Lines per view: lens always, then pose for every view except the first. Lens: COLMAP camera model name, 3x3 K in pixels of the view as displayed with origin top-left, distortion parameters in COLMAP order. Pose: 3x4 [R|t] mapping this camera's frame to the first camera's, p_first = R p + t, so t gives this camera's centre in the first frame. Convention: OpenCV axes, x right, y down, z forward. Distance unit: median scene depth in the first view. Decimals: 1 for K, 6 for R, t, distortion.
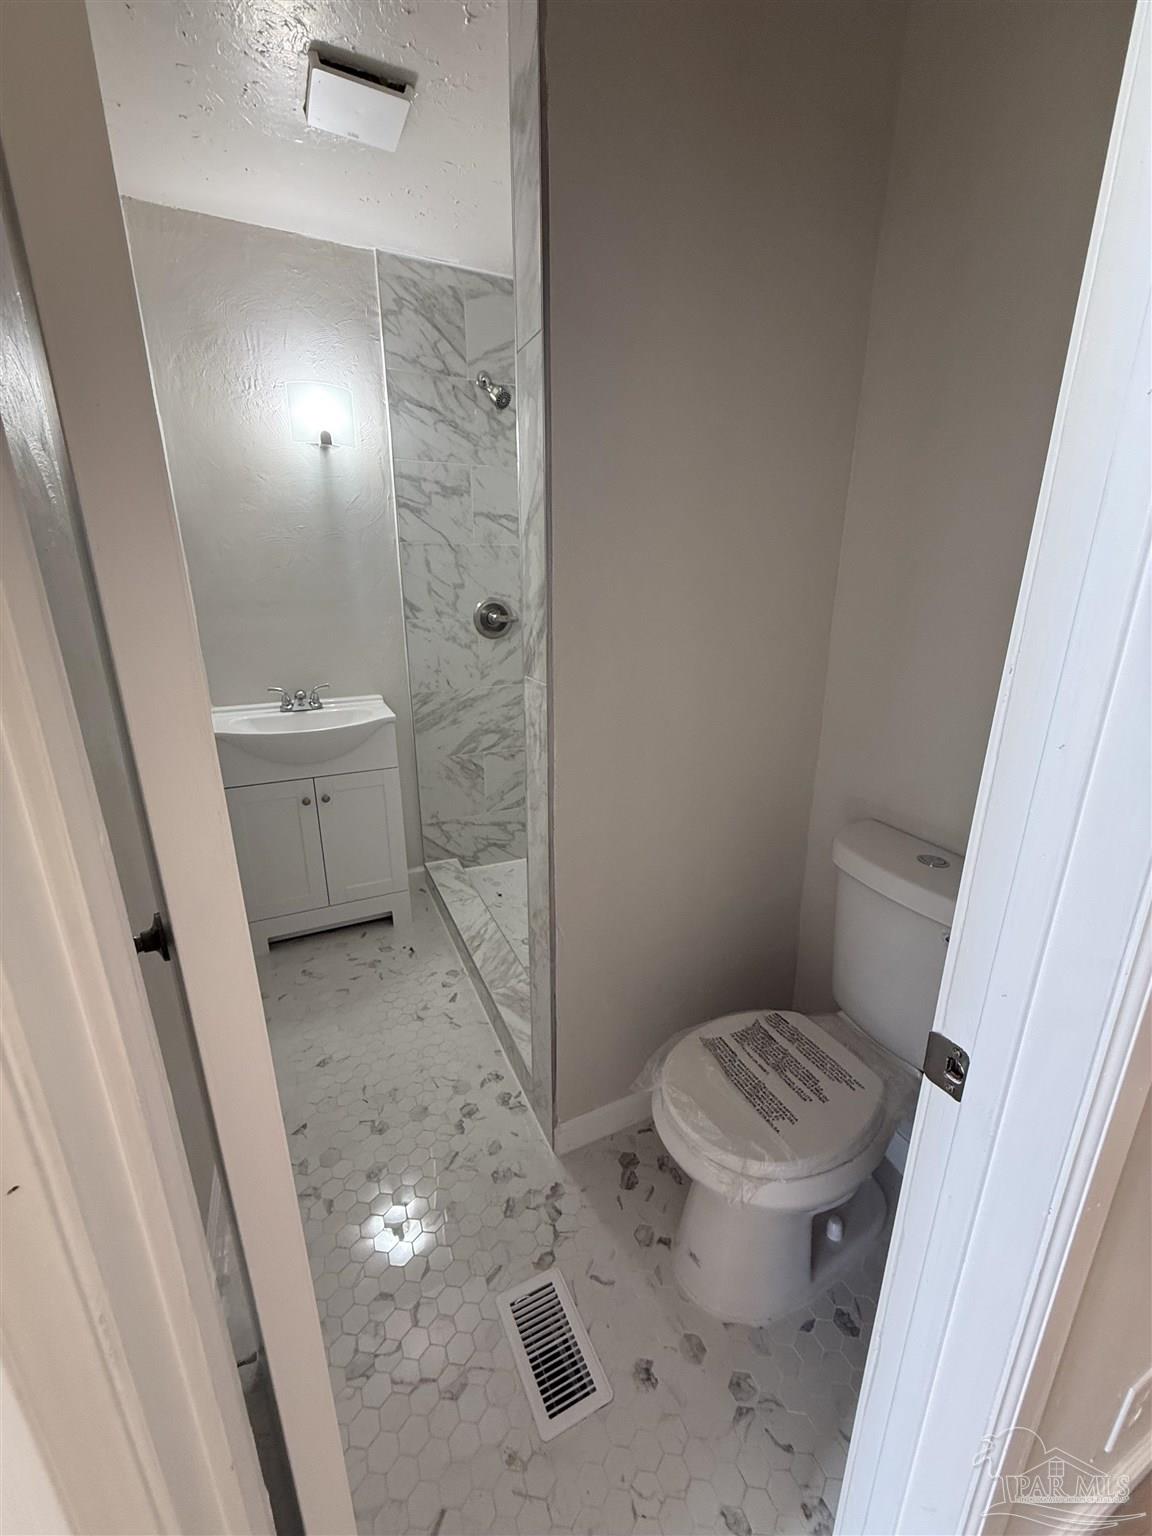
lens RADIAL K [[610.9, 0, 577.4], [0, 610.9, 764.1], [0, 0, 1]] dist [-0.000834, 0.000681]
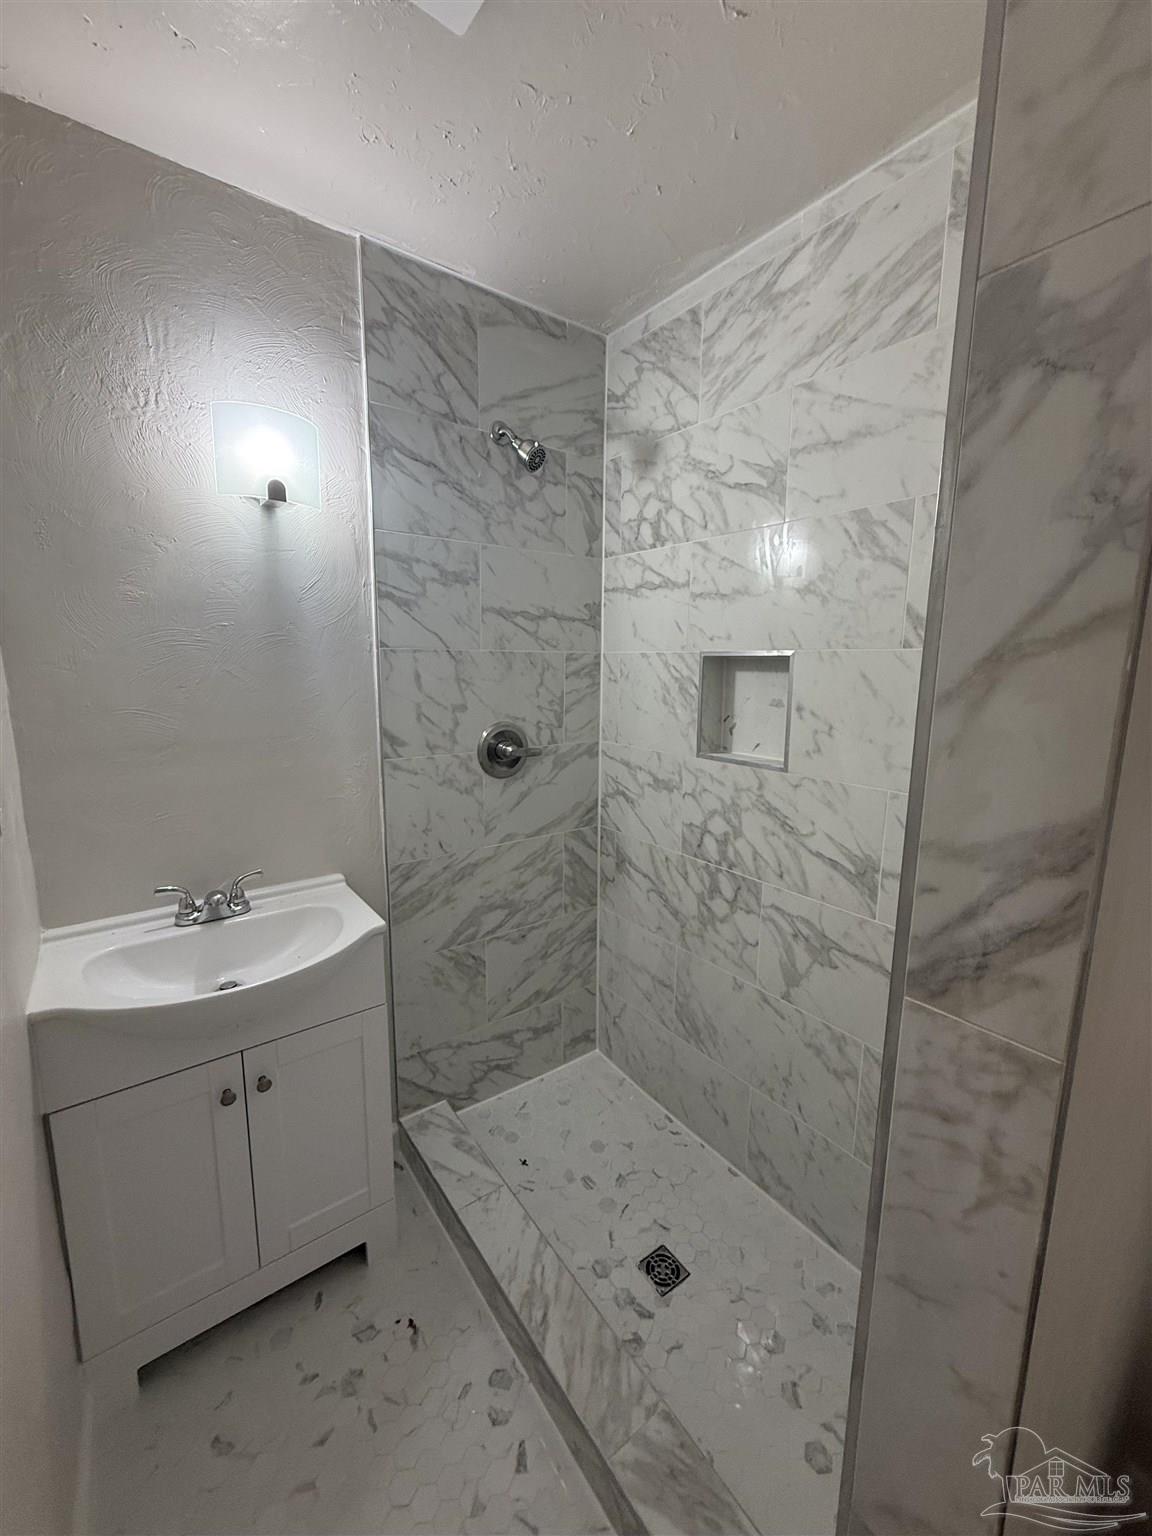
lens RADIAL K [[610.9, 0, 576.7], [0, 610.9, 765.9], [0, 0, 1]] dist [-0.000834, 0.000681]
pose [[0.979808, -0.023471, 0.198558, -0.216222], [0.048290, 0.991466, -0.121094, -0.144683], [-0.194021, 0.128237, 0.972580, 0.326536]]
